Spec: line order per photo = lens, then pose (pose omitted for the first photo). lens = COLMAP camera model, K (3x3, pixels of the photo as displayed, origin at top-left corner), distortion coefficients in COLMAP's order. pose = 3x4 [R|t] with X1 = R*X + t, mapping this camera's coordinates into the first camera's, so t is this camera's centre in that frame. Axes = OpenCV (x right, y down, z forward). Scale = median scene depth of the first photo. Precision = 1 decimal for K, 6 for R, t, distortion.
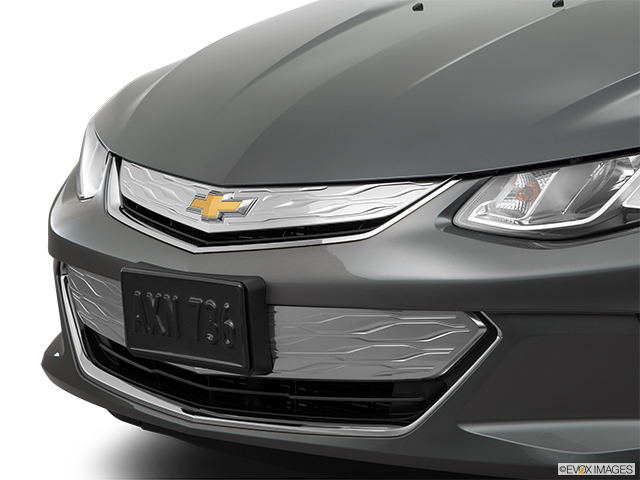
lens RADIAL K [[1612.1, 0, 320.0], [0, 1612.1, 240.0], [0, 0, 1]] dist [0.373065, -0.069836]
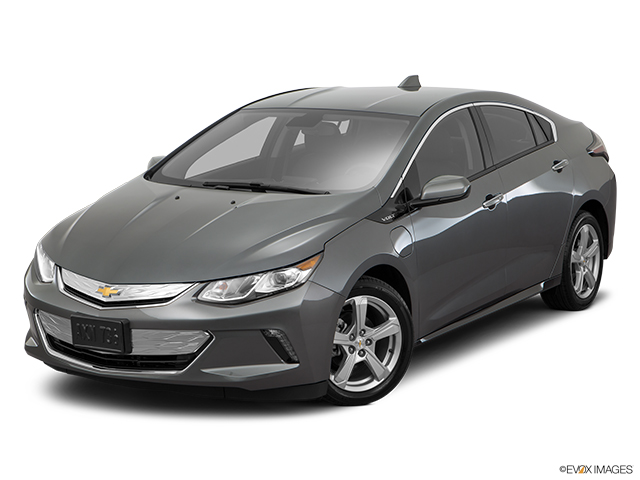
lens RADIAL K [[1294.4, 0, 320.0], [0, 1294.4, 240.0], [0, 0, 1]] dist [-0.004157, -0.227283]
pose [[0.979861, -0.019945, 0.198684, -0.150026], [0.015070, 0.999548, 0.026019, -0.162683], [-0.199113, -0.022501, 0.979718, -1.212739]]
